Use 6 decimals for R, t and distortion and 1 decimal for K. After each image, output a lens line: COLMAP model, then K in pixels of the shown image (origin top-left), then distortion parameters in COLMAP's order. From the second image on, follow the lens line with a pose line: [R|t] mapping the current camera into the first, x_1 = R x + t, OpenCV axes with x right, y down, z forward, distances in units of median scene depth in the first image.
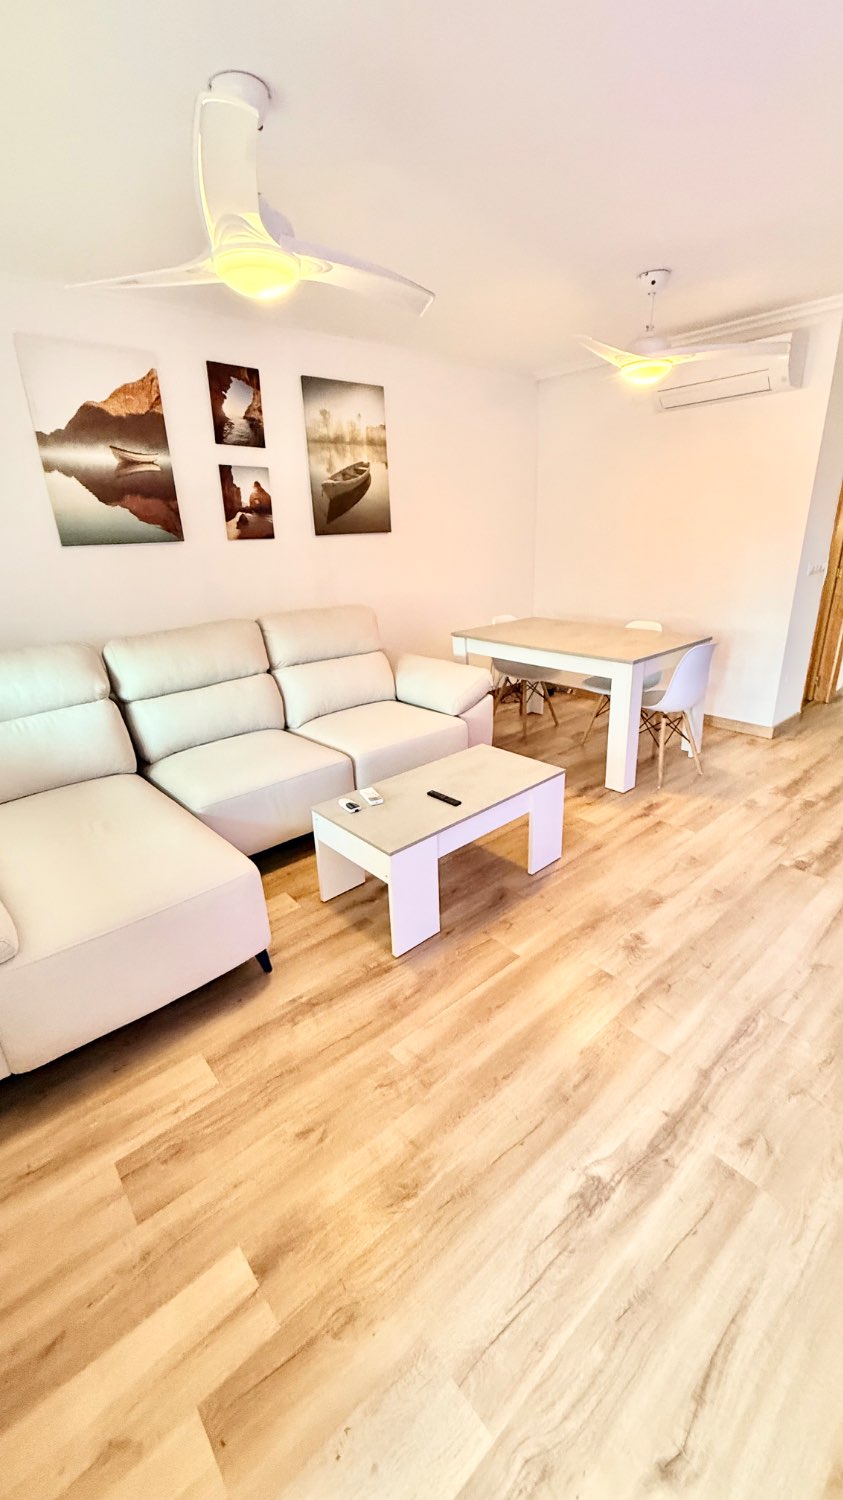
lens RADIAL K [[602.0, 0, 431.2], [0, 602.0, 746.2], [0, 0, 1]] dist [0.000737, -0.000882]
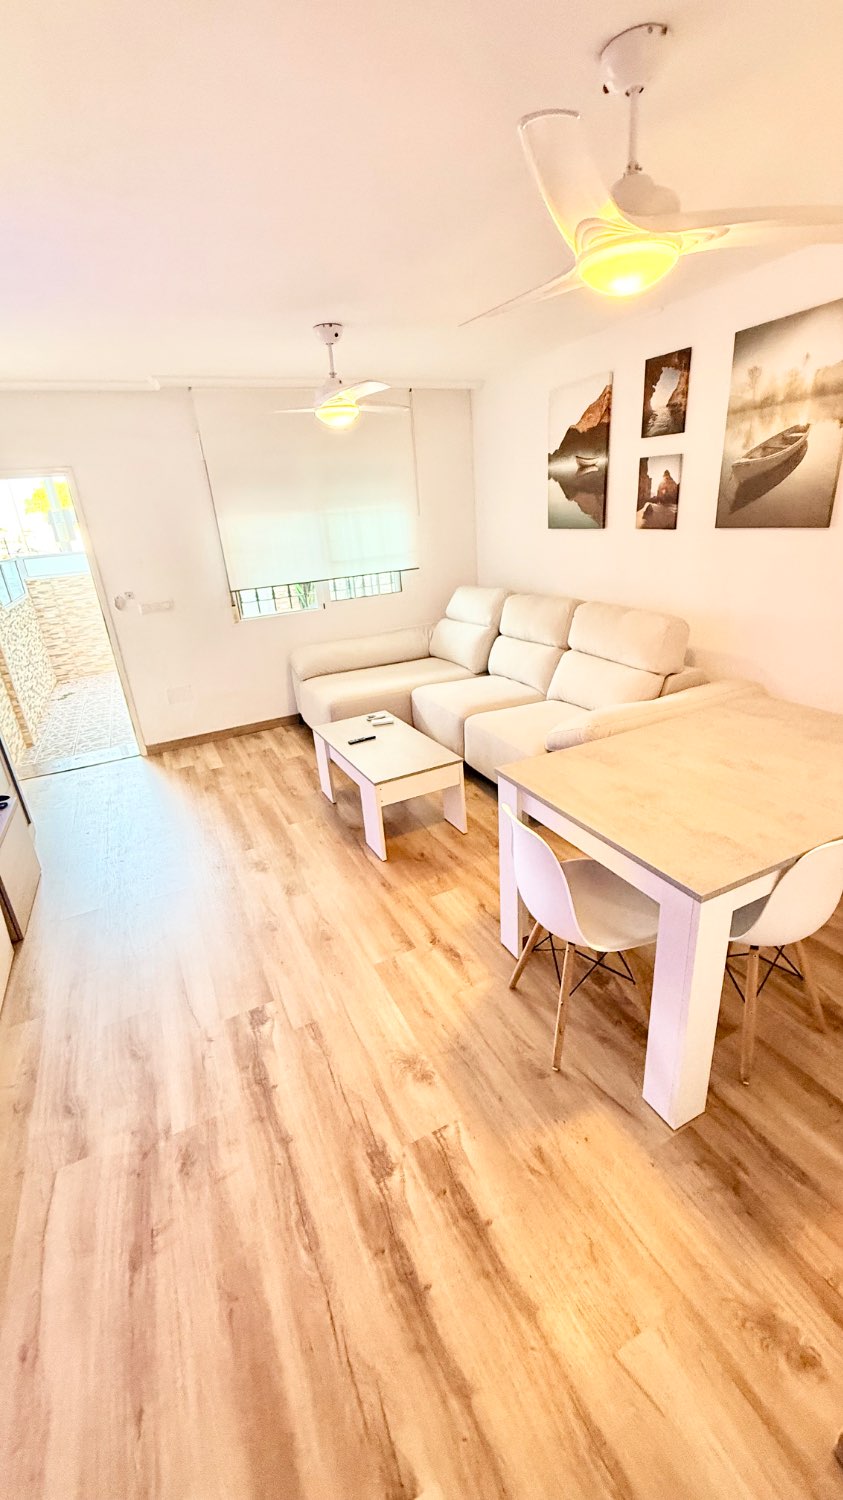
lens RADIAL K [[602.0, 0, 380.3], [0, 602.0, 753.0], [0, 0, 1]] dist [0.000737, -0.000882]
pose [[-0.311225, 0.396513, -0.863664, 1.031866], [-0.264633, 0.836694, 0.479492, -0.473089], [0.912748, 0.377784, -0.155470, 1.061847]]
